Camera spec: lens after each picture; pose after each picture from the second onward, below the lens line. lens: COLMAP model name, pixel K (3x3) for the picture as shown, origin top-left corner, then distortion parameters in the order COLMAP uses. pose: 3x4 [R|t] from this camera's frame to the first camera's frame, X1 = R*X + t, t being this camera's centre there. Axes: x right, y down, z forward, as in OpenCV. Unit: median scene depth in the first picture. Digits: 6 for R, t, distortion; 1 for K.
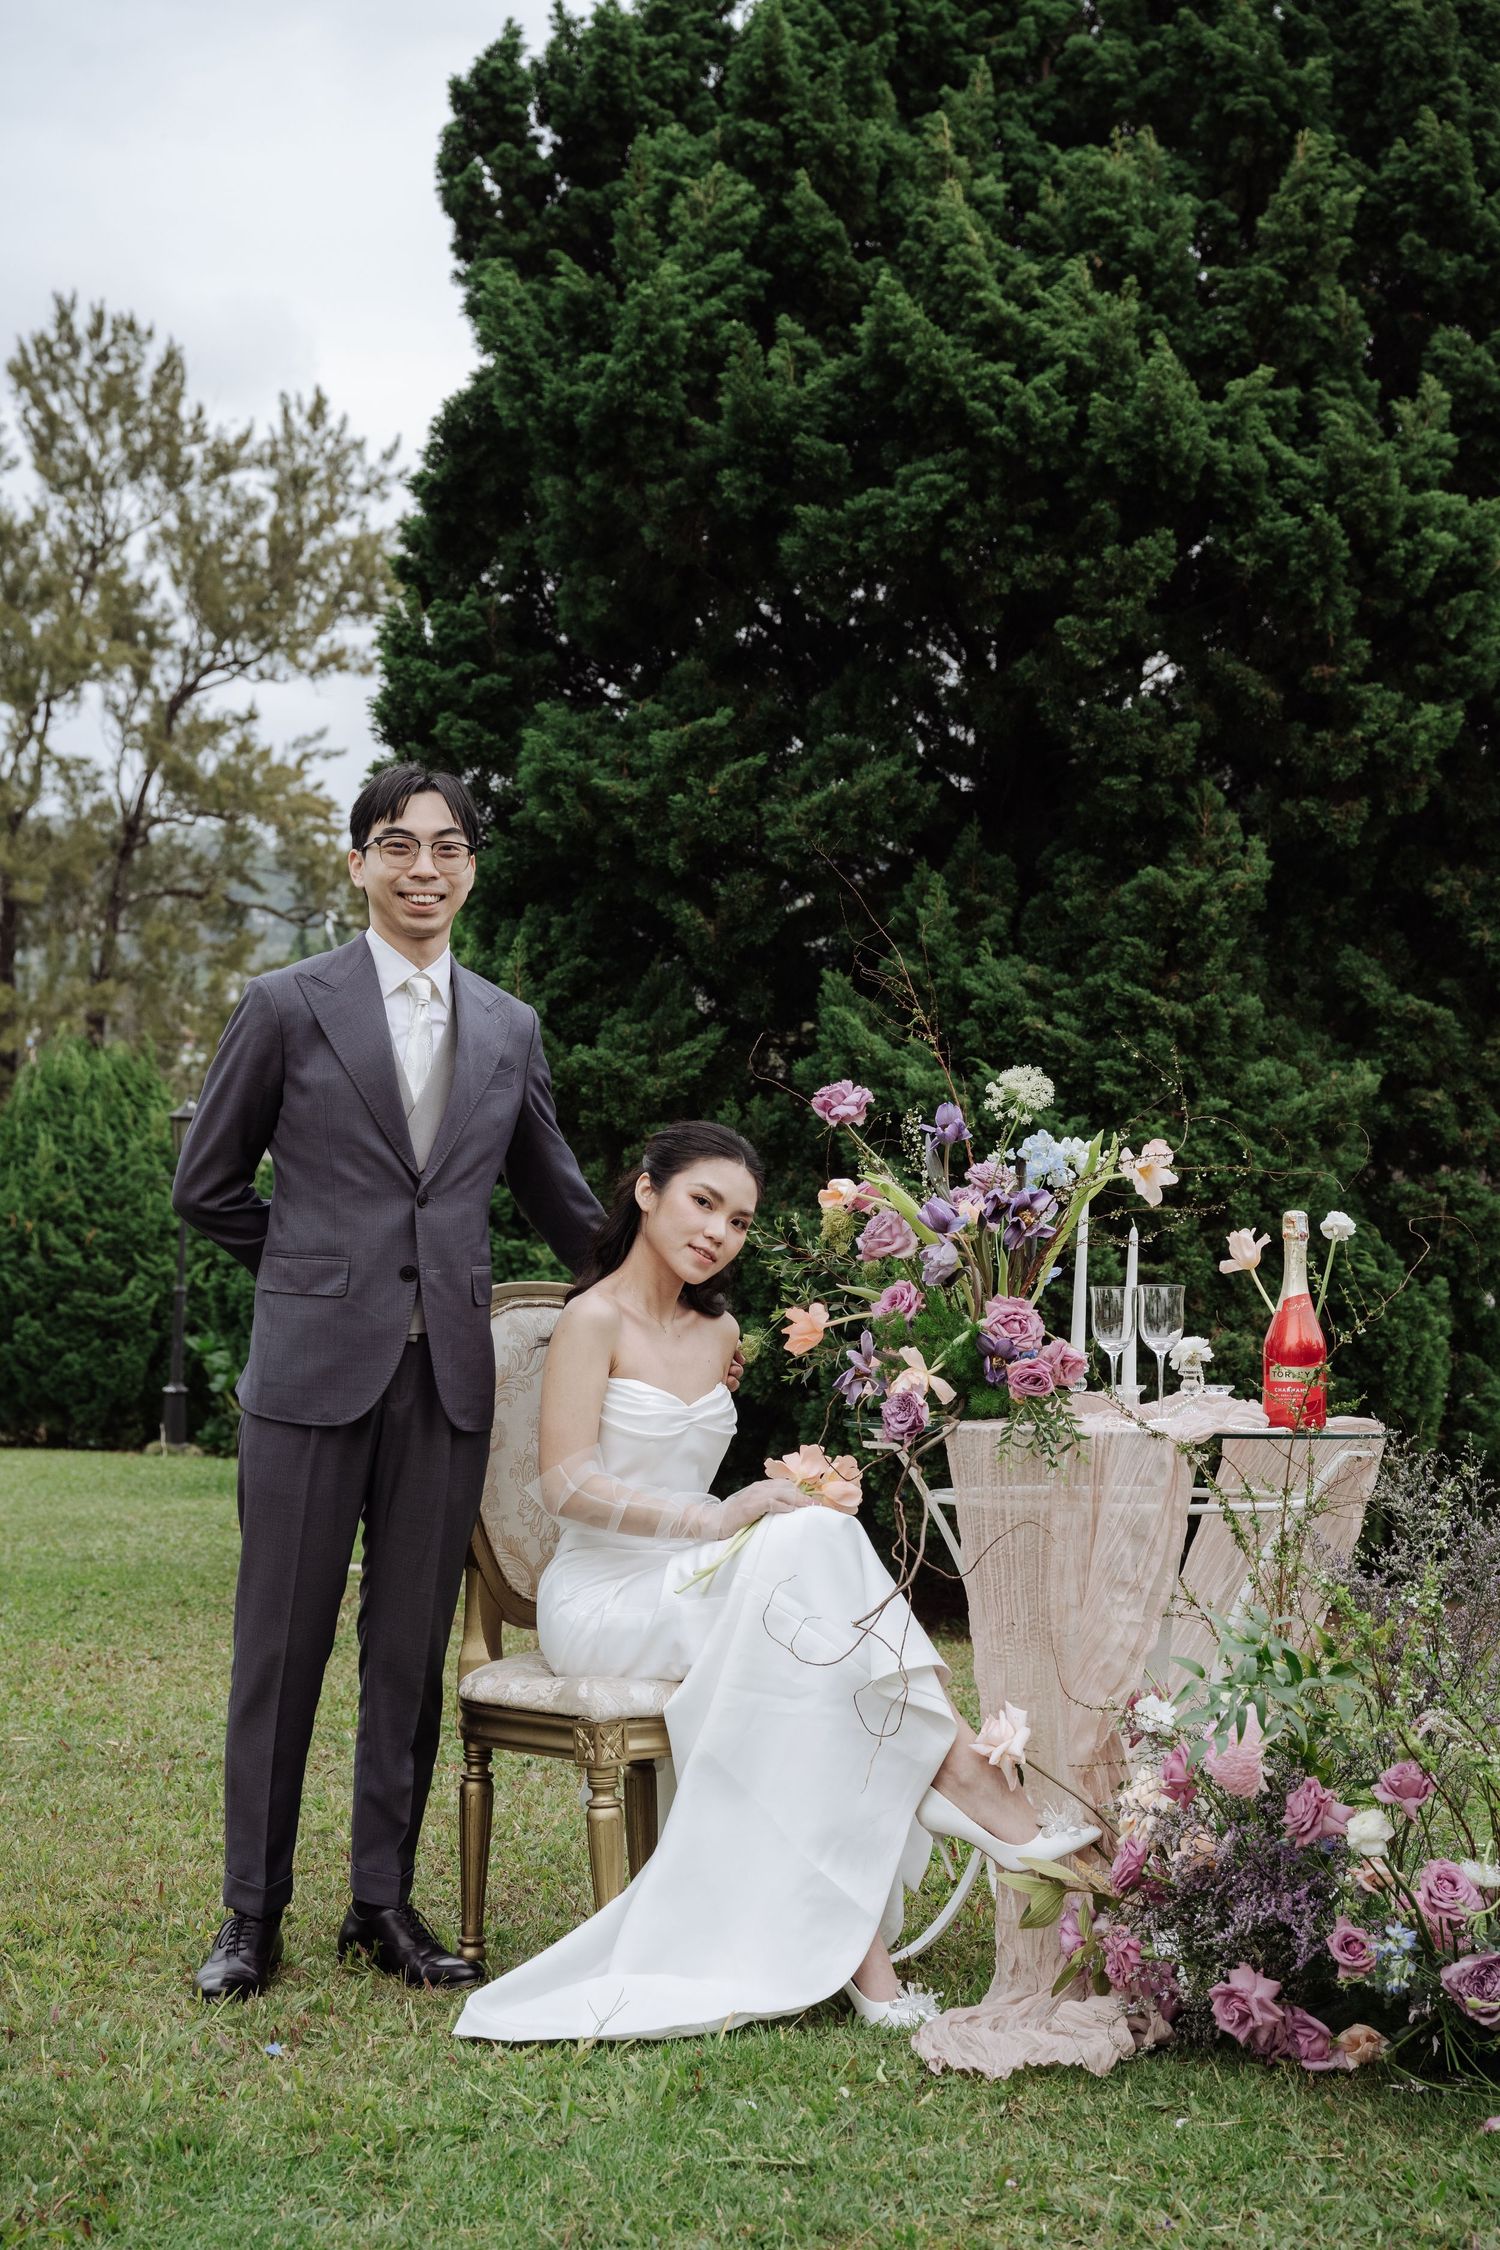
lens RADIAL K [[3295.7, 0, 745.7], [0, 3295.7, 1114.8], [0, 0, 1]] dist [0.096016, 0.194830]
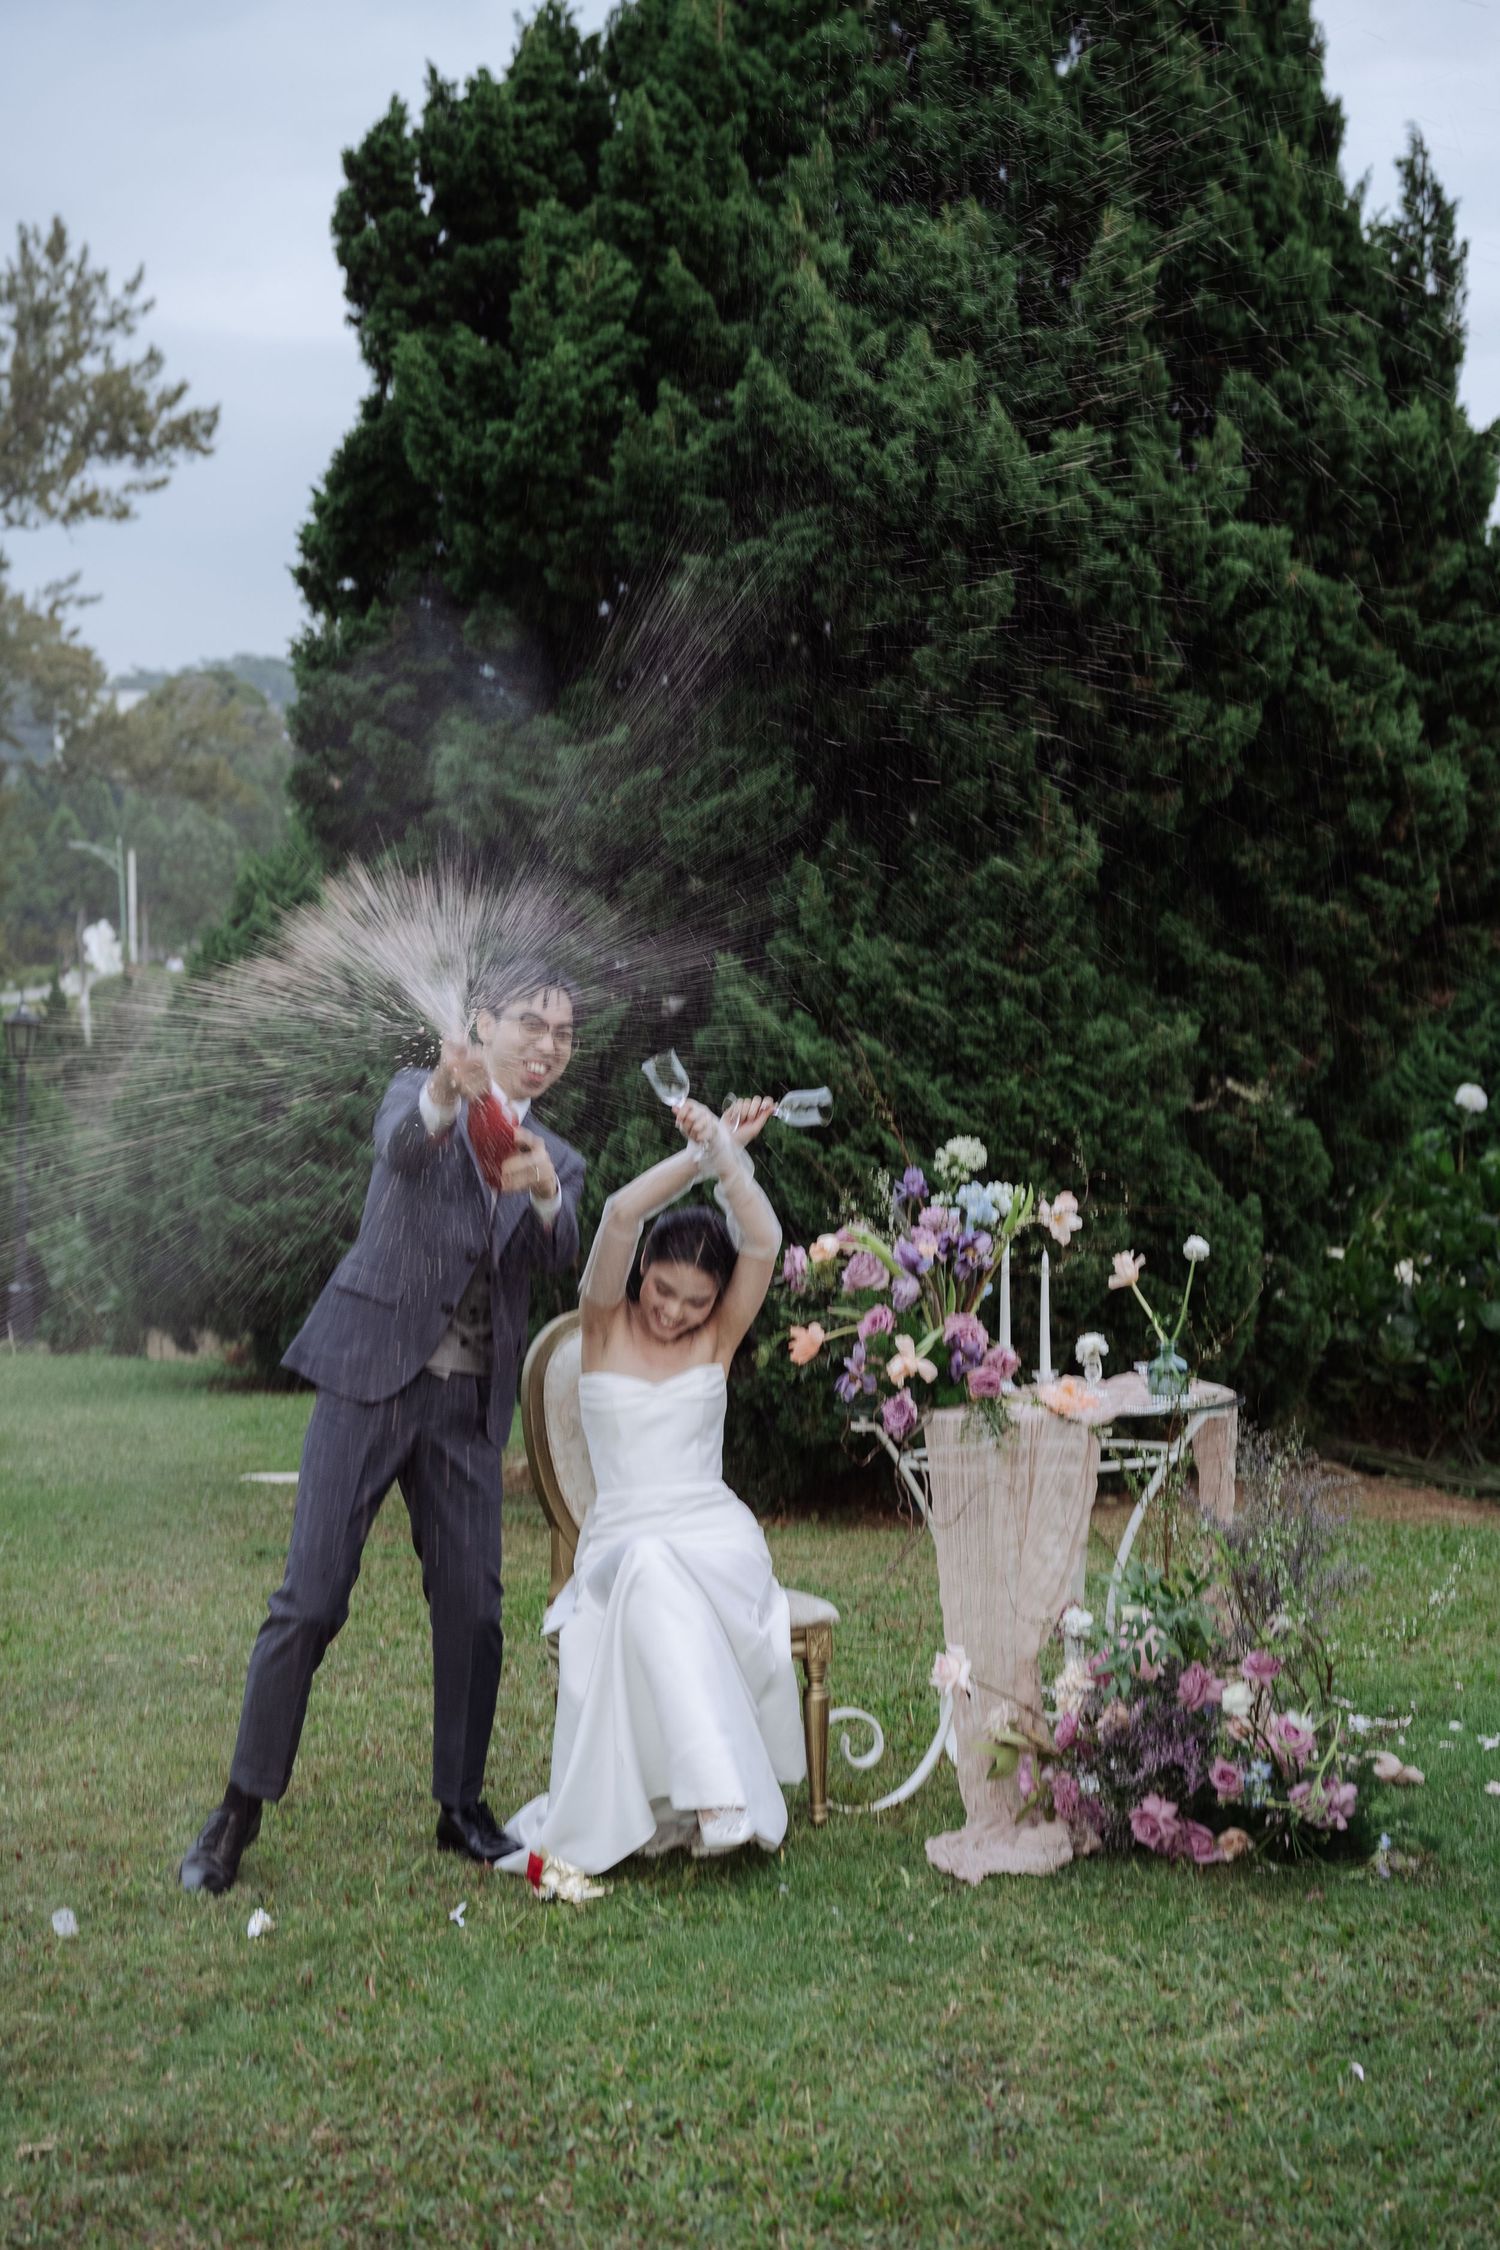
lens RADIAL K [[3452.3, 0, 745.0], [0, 3452.3, 1117.0], [0, 0, 1]] dist [0.068069, 0.113192]
pose [[0.997043, -0.037460, 0.067094, -0.049908], [0.033809, 0.997928, 0.054750, -0.053379], [-0.069006, -0.052320, 0.996243, -0.199174]]
